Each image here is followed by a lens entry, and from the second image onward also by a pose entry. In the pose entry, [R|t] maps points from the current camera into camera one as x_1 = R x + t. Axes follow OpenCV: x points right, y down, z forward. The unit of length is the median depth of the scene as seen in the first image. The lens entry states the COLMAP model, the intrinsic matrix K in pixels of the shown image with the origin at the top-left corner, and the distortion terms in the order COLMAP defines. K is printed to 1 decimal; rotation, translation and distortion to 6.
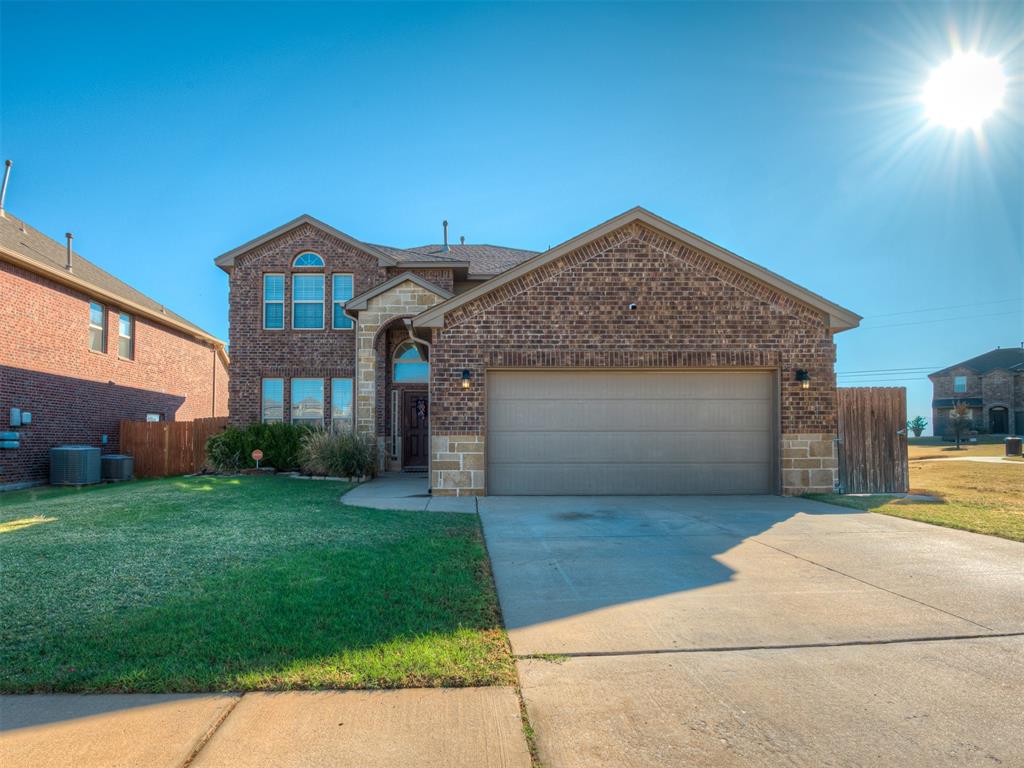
lens RADIAL K [[545.4, 0, 499.6], [0, 545.4, 382.7], [0, 0, 1]] dist [0.001207, -0.001462]
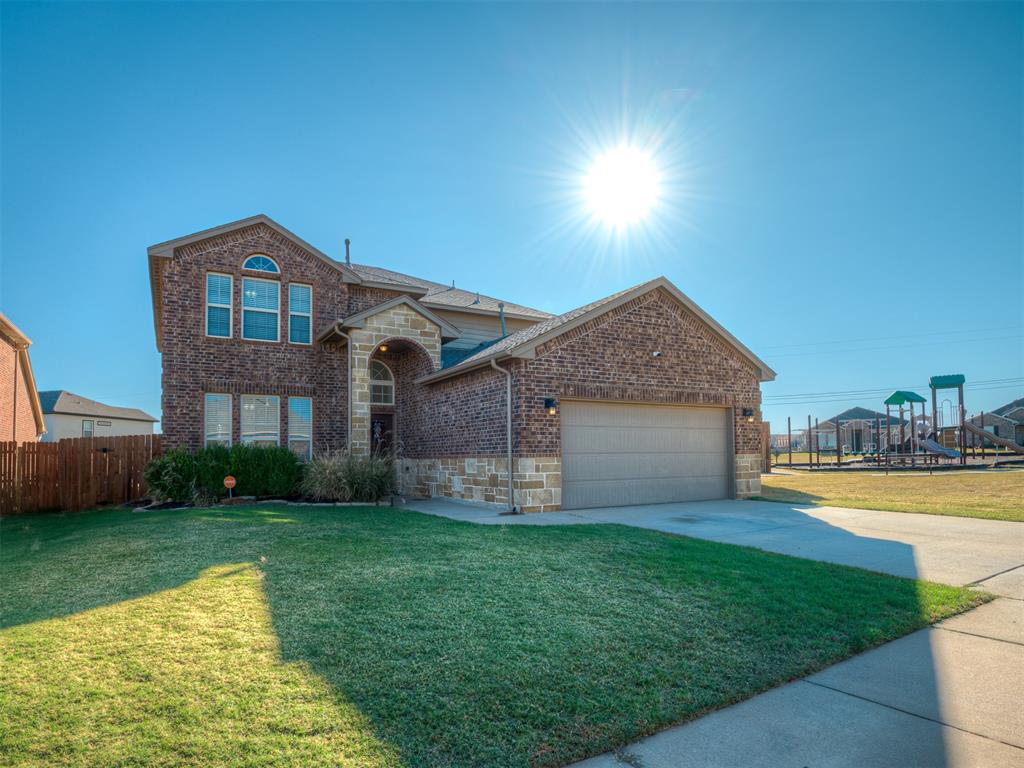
lens RADIAL K [[533.6, 0, 511.4], [0, 533.6, 386.4], [0, 0, 1]] dist [-0.003268, -0.000446]
pose [[0.891807, 0.052351, 0.449376, -0.597956], [-0.035868, 0.998337, -0.045122, 0.003423], [-0.450991, 0.024122, 0.892202, 0.051082]]
